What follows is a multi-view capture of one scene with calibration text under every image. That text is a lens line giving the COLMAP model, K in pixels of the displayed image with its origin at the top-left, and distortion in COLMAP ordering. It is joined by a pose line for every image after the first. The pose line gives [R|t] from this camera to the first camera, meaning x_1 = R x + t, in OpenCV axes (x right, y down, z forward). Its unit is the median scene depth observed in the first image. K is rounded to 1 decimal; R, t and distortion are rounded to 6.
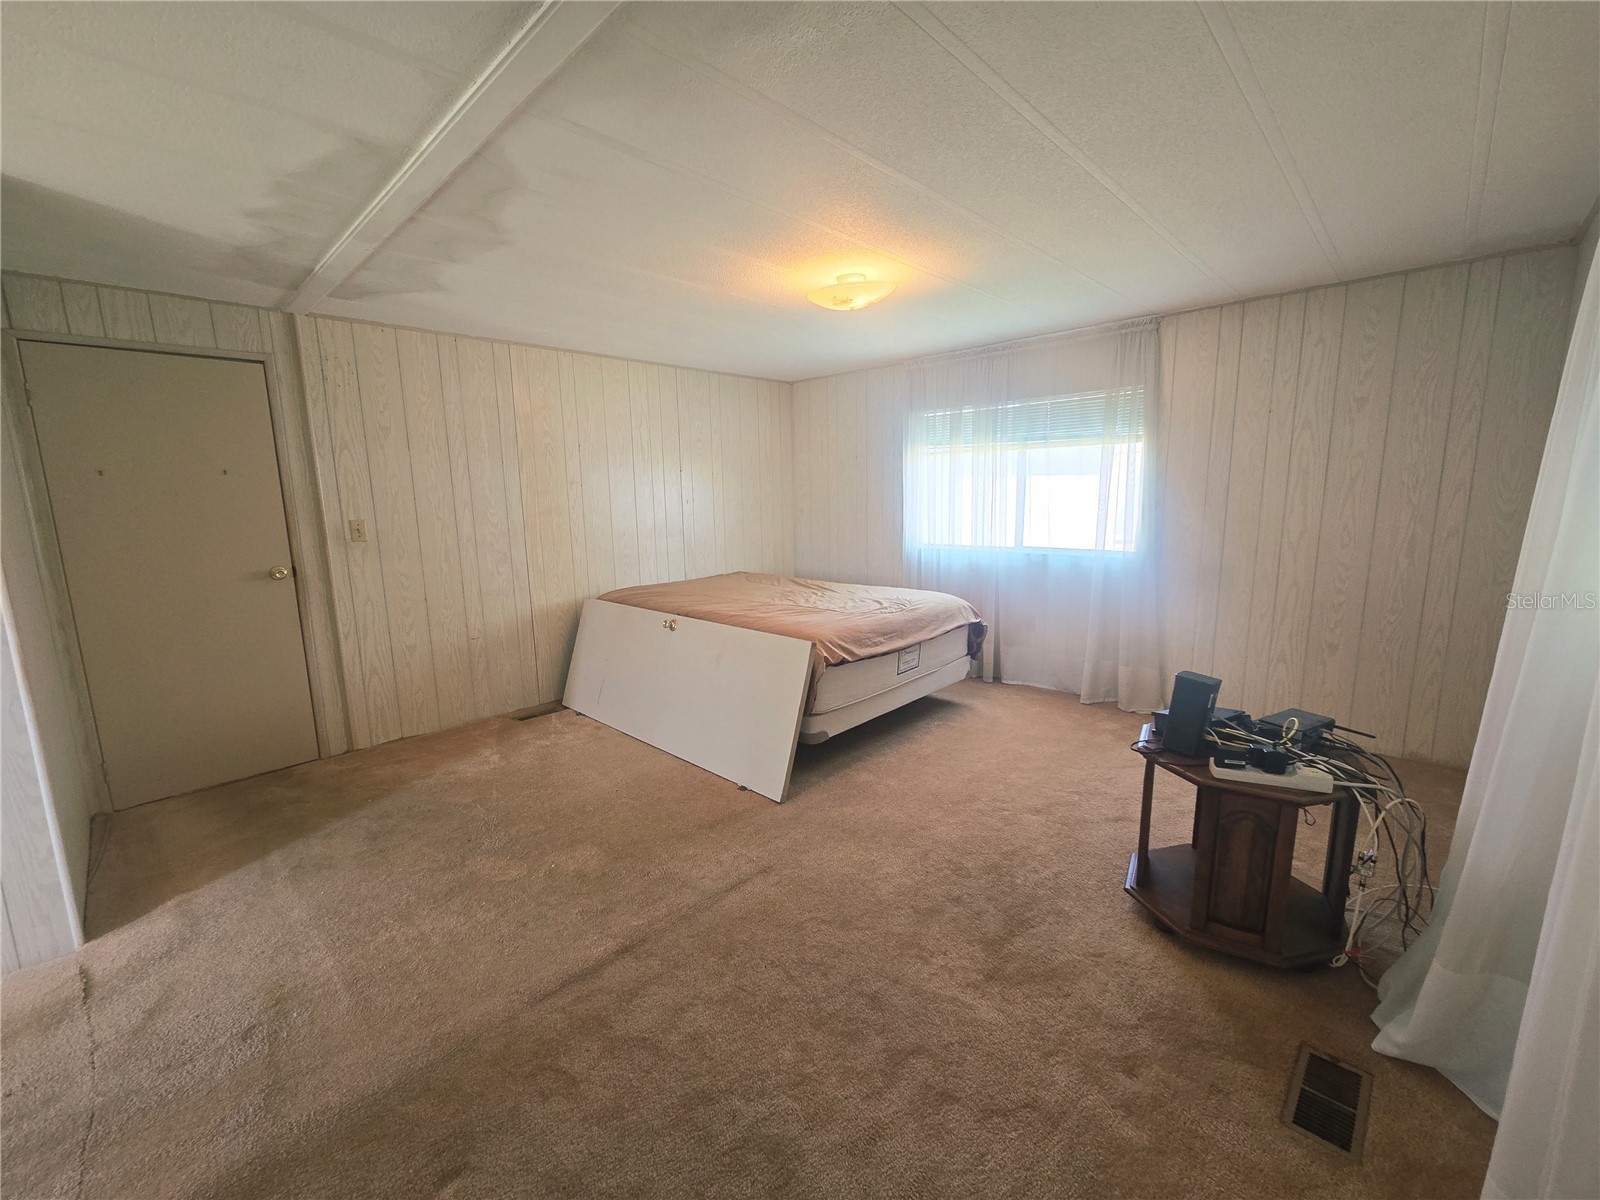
lens RADIAL K [[658.4, 0, 785.6], [0, 658.4, 599.1], [0, 0, 1]] dist [0.000183, 0.000483]
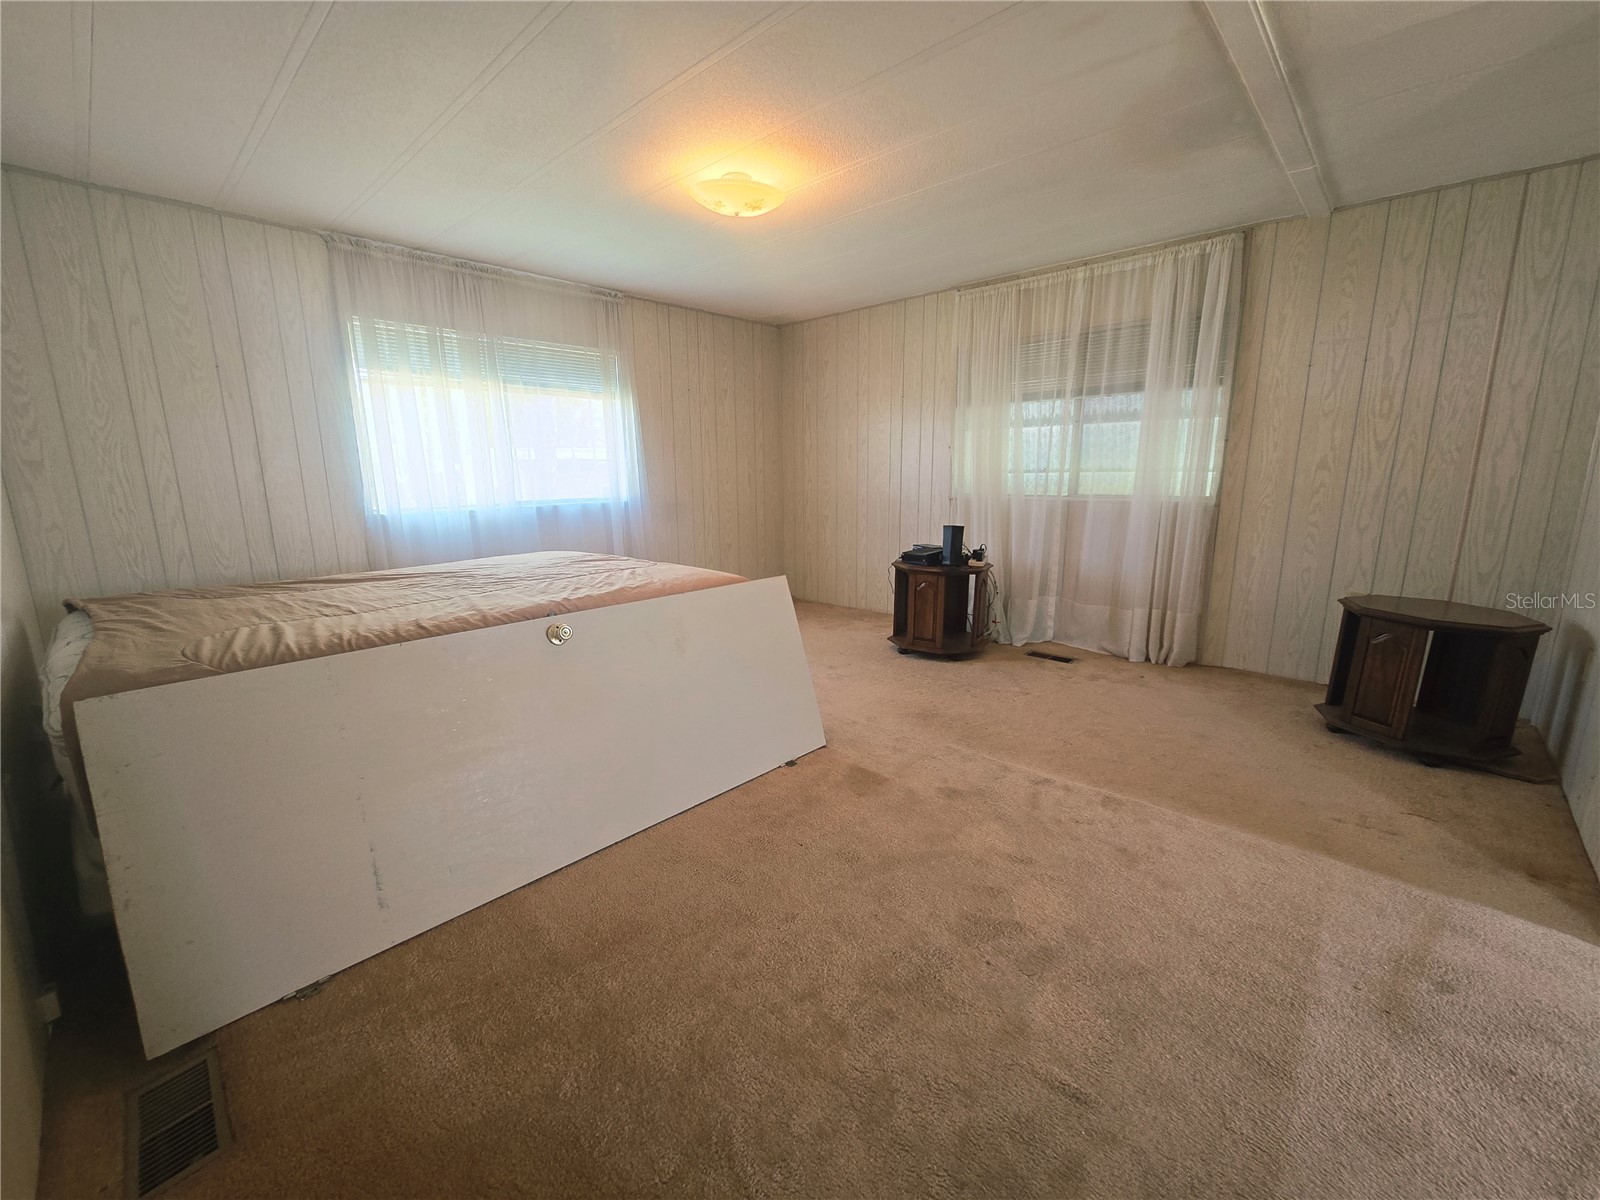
lens RADIAL K [[664.0, 0, 785.9], [0, 664.0, 605.2], [0, 0, 1]] dist [-0.000661, -0.000136]
pose [[-0.023703, -0.183926, 0.982654, -0.809604], [0.166044, 0.968554, 0.185292, -0.066432], [-0.985833, 0.167556, 0.007582, 0.895484]]
